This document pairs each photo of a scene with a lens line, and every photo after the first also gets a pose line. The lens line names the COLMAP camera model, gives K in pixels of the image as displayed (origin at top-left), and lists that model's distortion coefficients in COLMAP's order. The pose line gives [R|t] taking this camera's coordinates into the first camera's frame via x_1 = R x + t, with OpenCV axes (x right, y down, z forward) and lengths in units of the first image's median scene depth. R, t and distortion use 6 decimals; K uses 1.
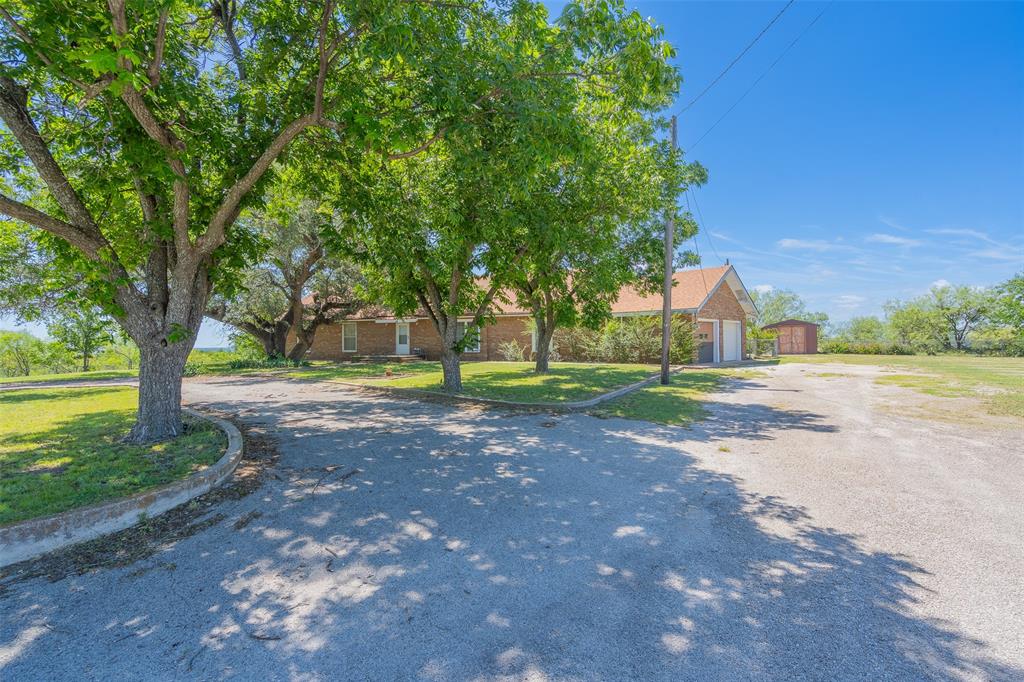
lens RADIAL K [[462.8, 0, 509.6], [0, 462.8, 336.9], [0, 0, 1]] dist [-0.014042, 0.002229]
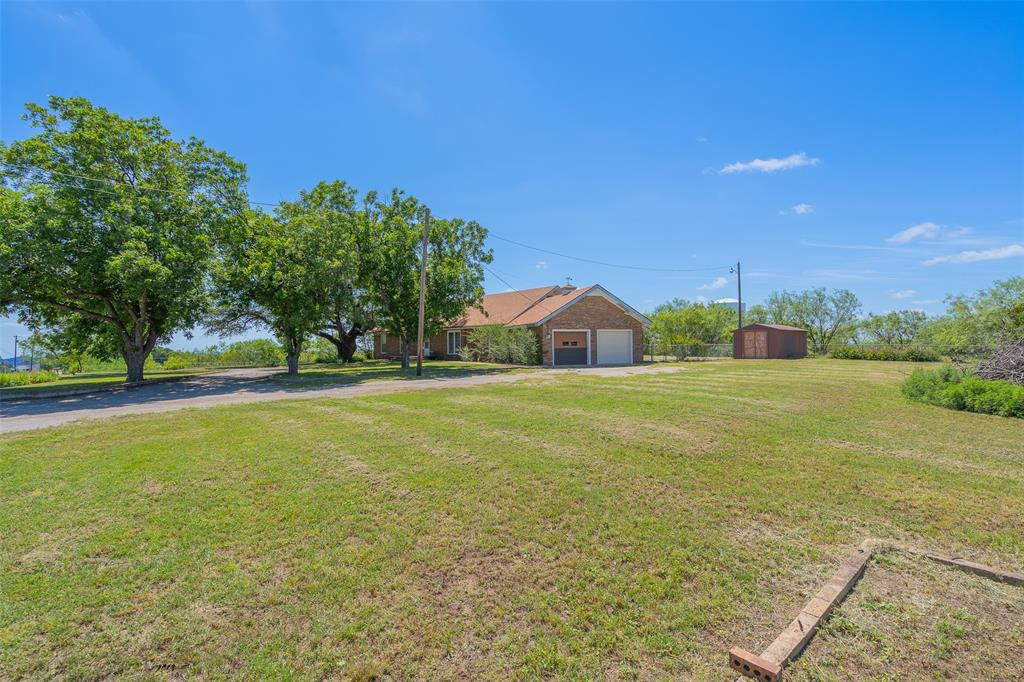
lens RADIAL K [[462.8, 0, 514.9], [0, 462.8, 343.9], [0, 0, 1]] dist [-0.014042, 0.002229]
pose [[0.892509, -0.000734, -0.451030, 0.823719], [0.008672, 0.999842, 0.015534, -0.020750], [0.450947, -0.017776, 0.892374, -0.175338]]
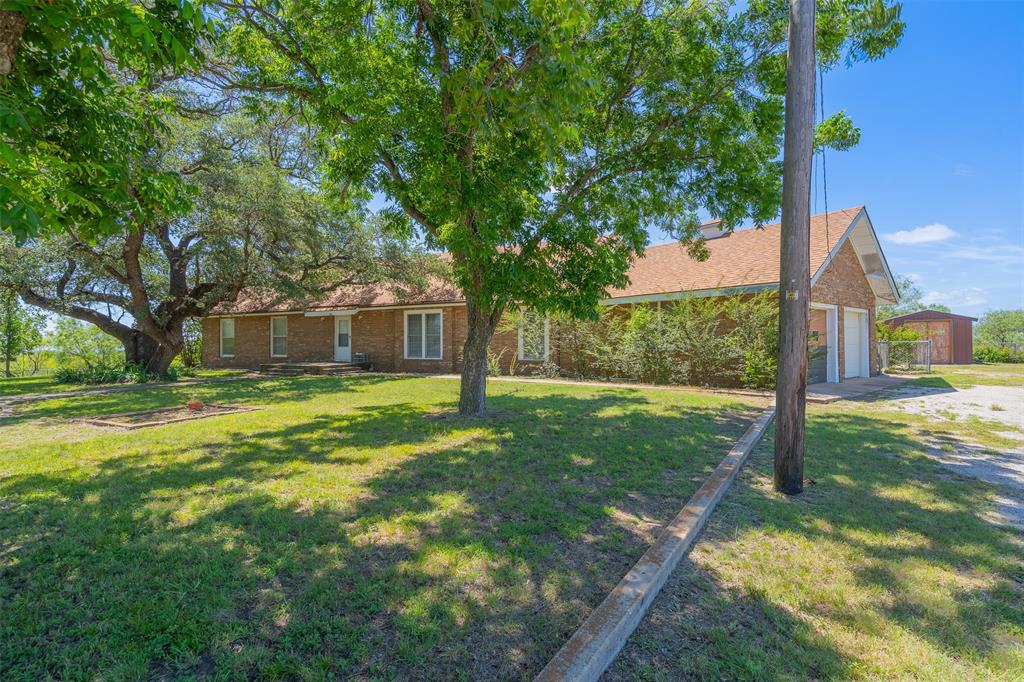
lens RADIAL K [[462.8, 0, 511.1], [0, 462.8, 345.5], [0, 0, 1]] dist [-0.014042, 0.002229]
pose [[0.996130, 0.002767, -0.087844, 0.109979], [-0.001206, 0.999840, 0.017820, 0.001219], [0.087879, -0.017645, 0.995975, 0.411966]]
